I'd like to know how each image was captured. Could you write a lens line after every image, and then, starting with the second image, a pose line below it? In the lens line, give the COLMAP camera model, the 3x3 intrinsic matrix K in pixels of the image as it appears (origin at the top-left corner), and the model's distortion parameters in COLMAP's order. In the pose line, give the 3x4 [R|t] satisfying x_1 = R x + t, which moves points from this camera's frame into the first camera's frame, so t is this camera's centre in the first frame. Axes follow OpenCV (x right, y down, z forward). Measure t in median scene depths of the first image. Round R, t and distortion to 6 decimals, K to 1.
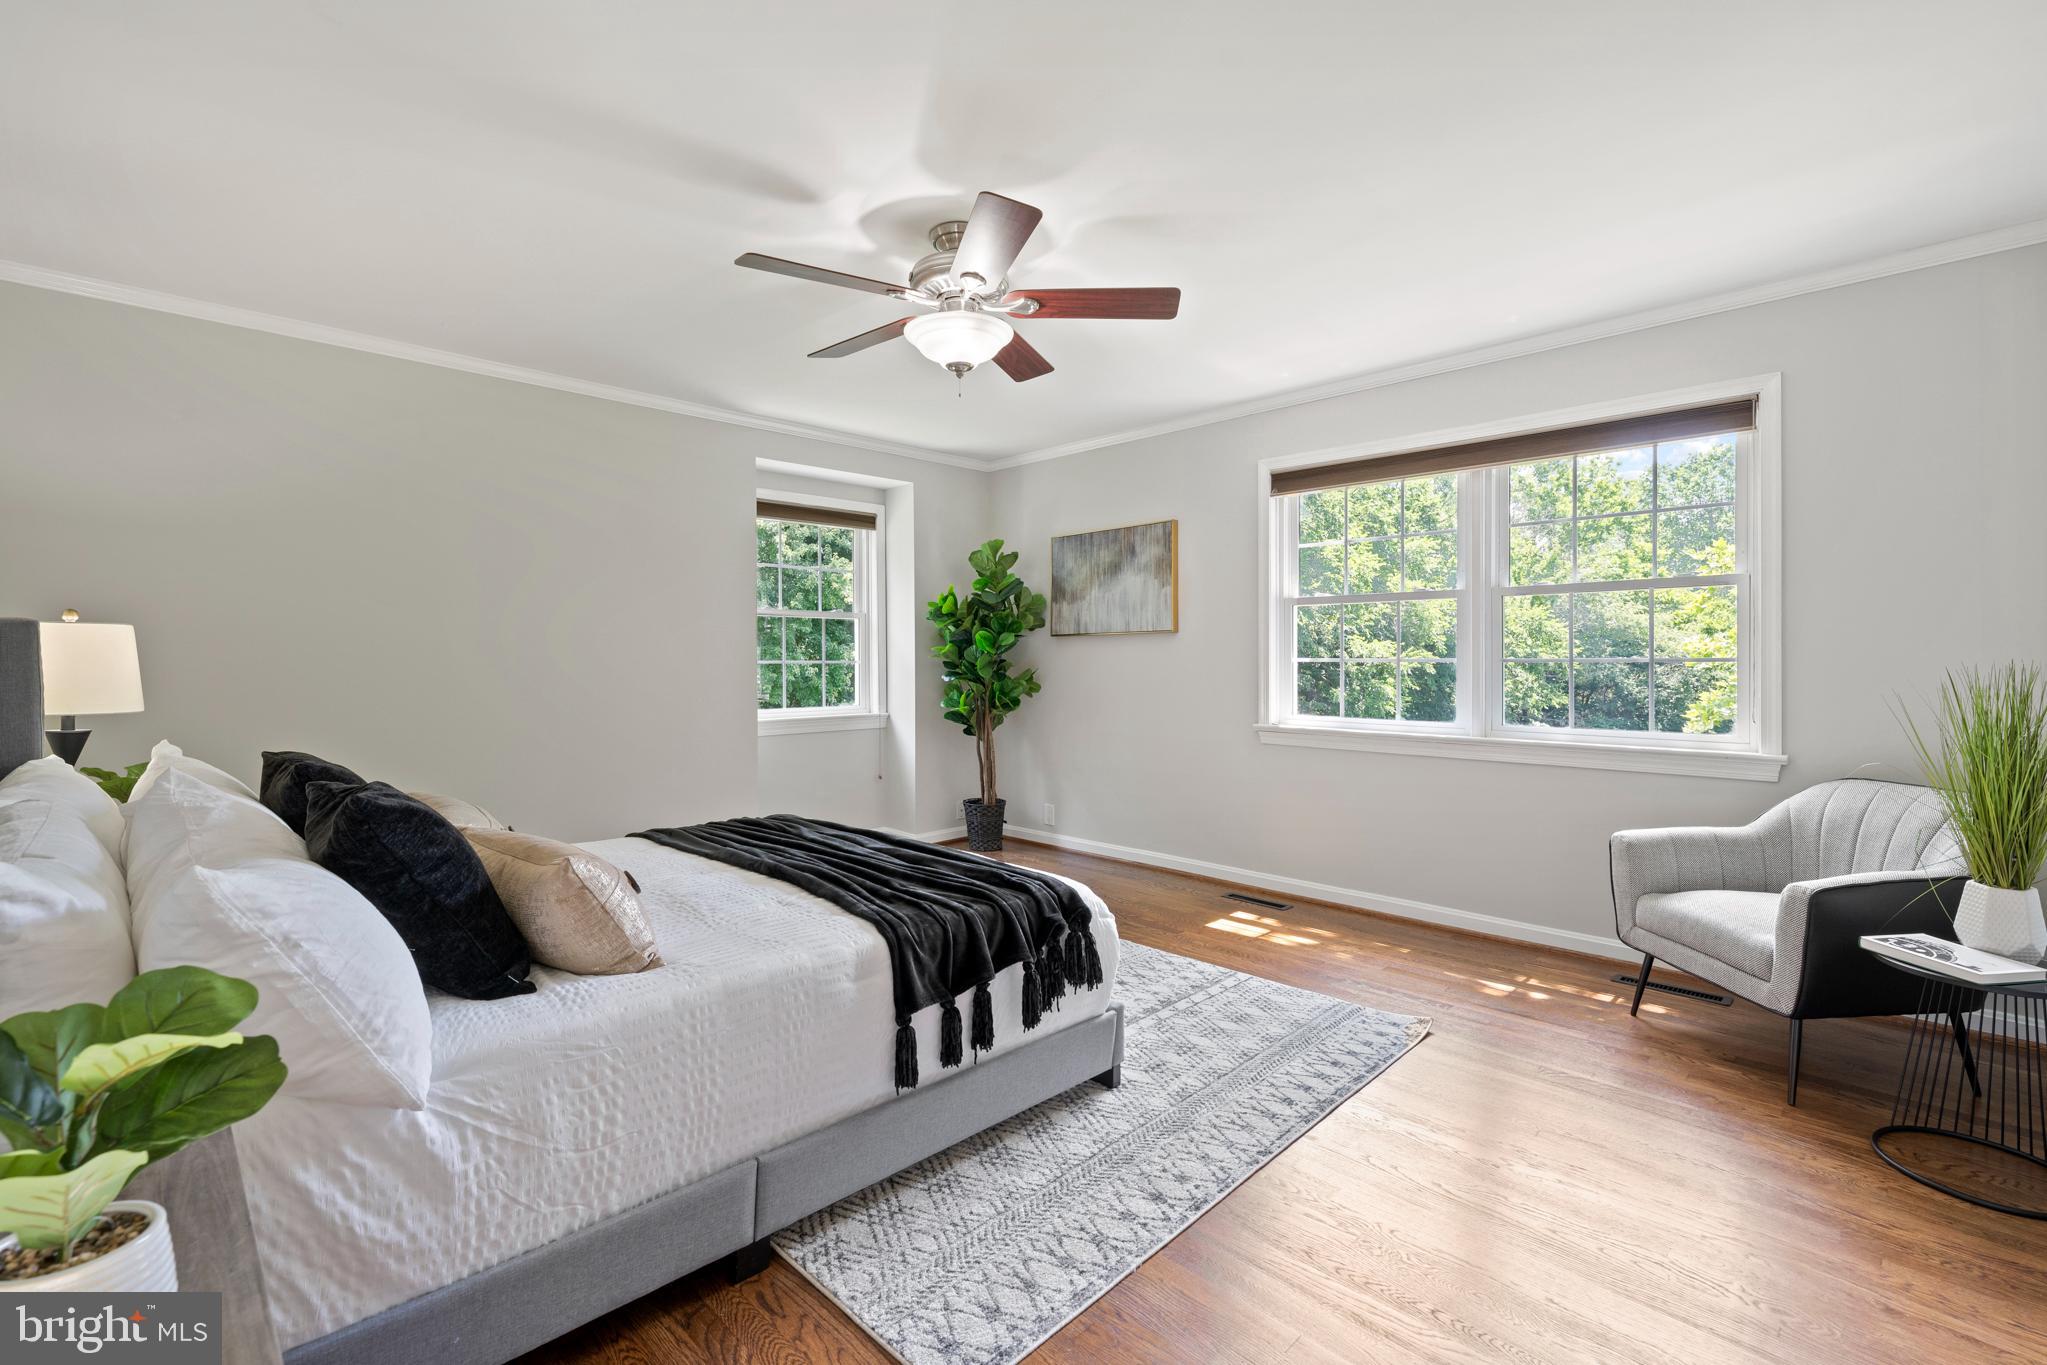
lens RADIAL K [[928.7, 0, 1027.8], [0, 928.7, 672.2], [0, 0, 1]] dist [0.000415, 0.000595]
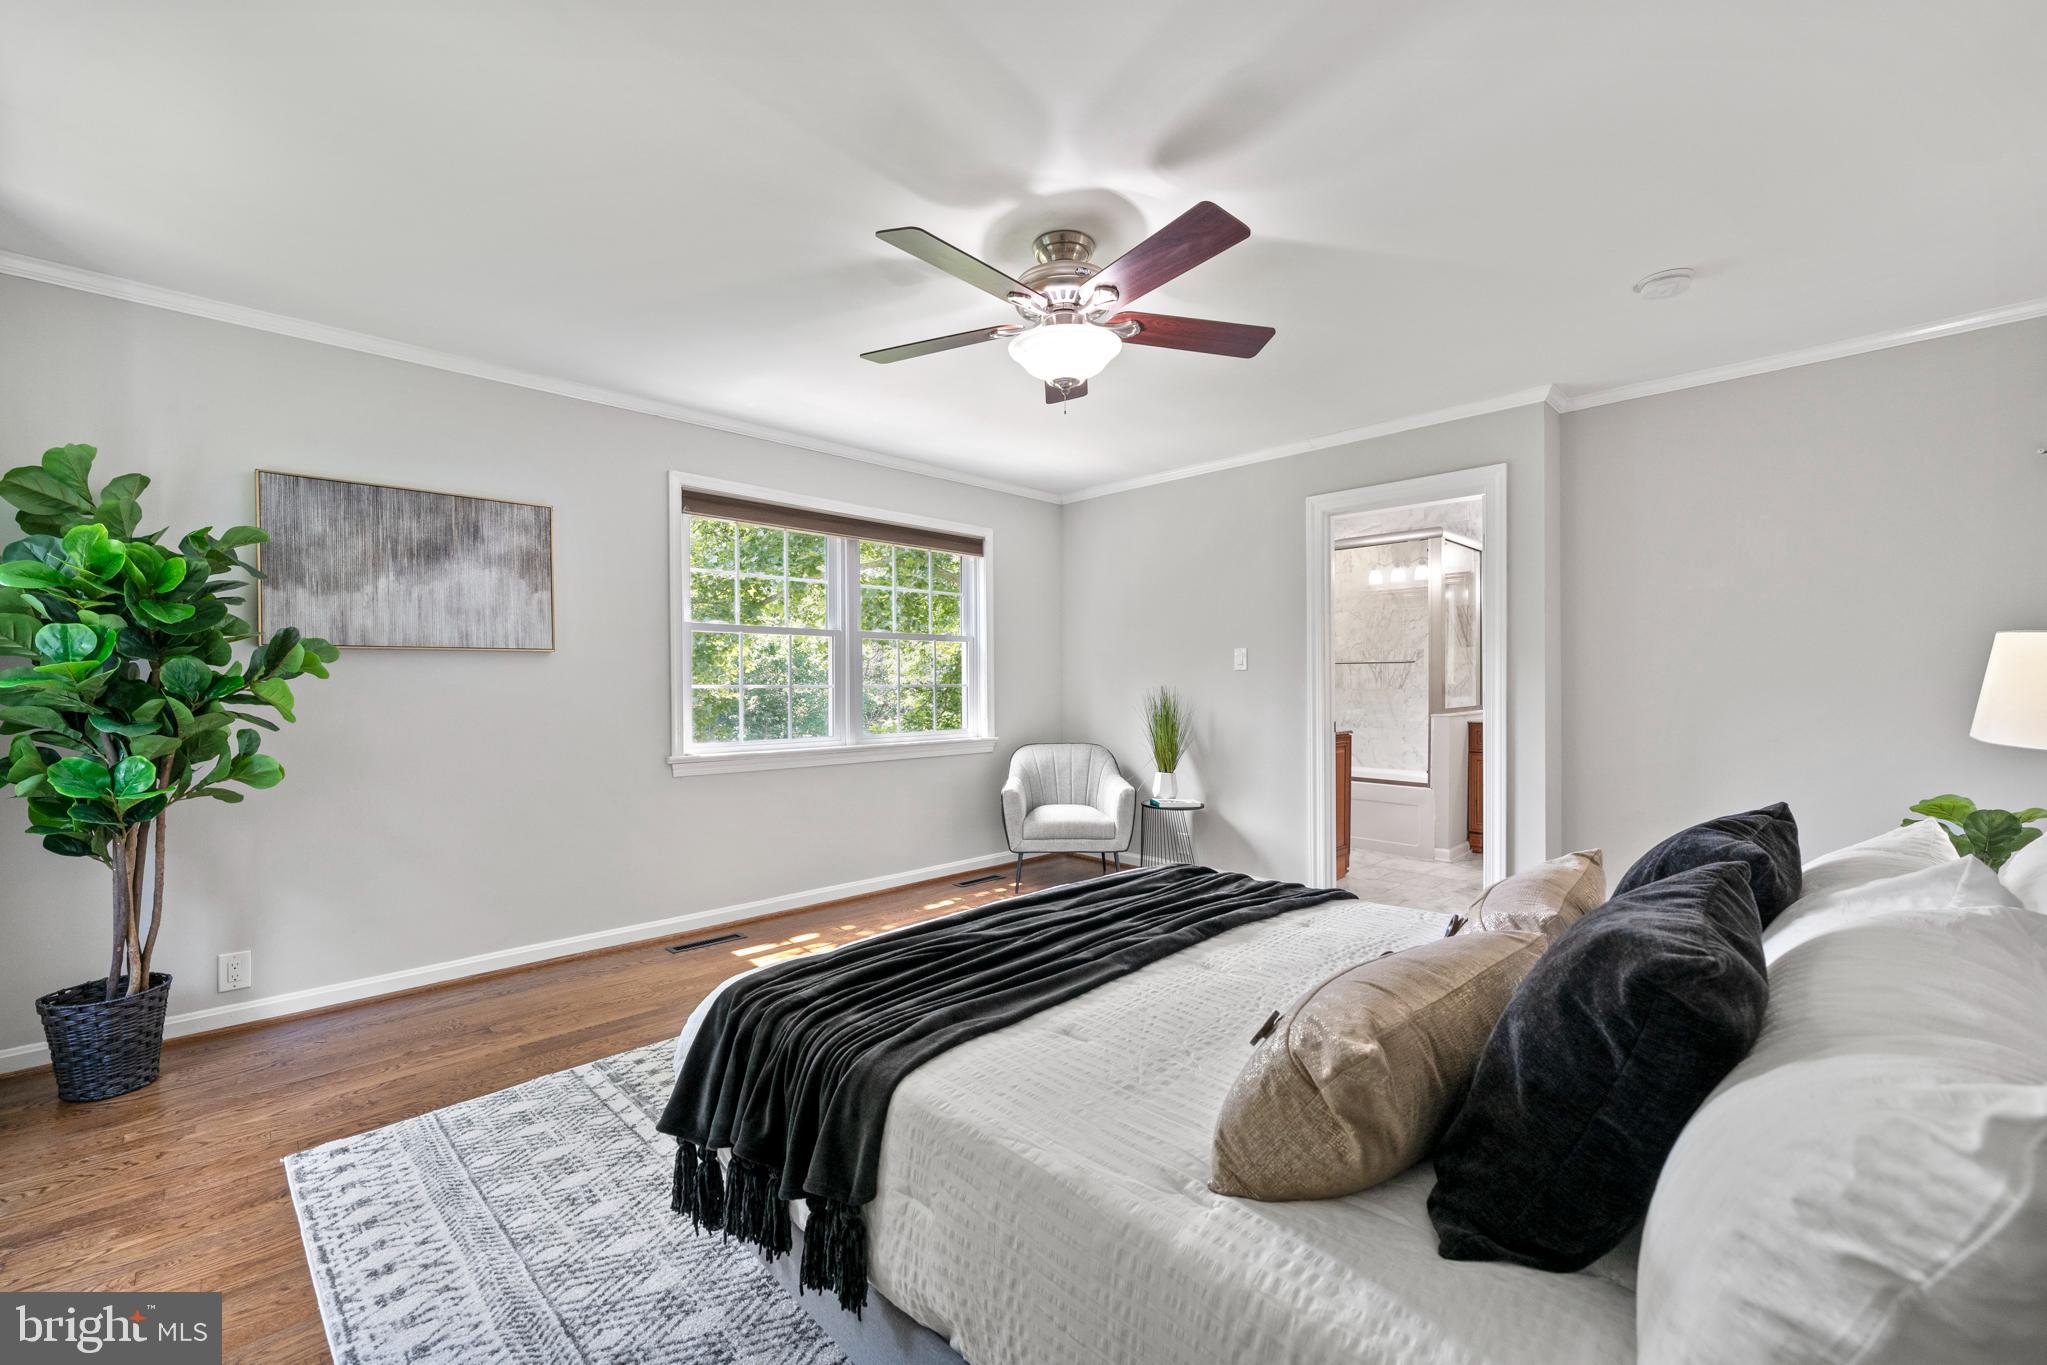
lens RADIAL K [[828.2, 0, 1029.6], [0, 828.2, 683.3], [0, 0, 1]] dist [0.000710, -0.000015]
pose [[-0.010546, -0.001374, 0.999943, -0.519567], [0.012058, 0.999926, 0.001501, -0.012429], [-0.999872, 0.012073, -0.010529, 0.587509]]
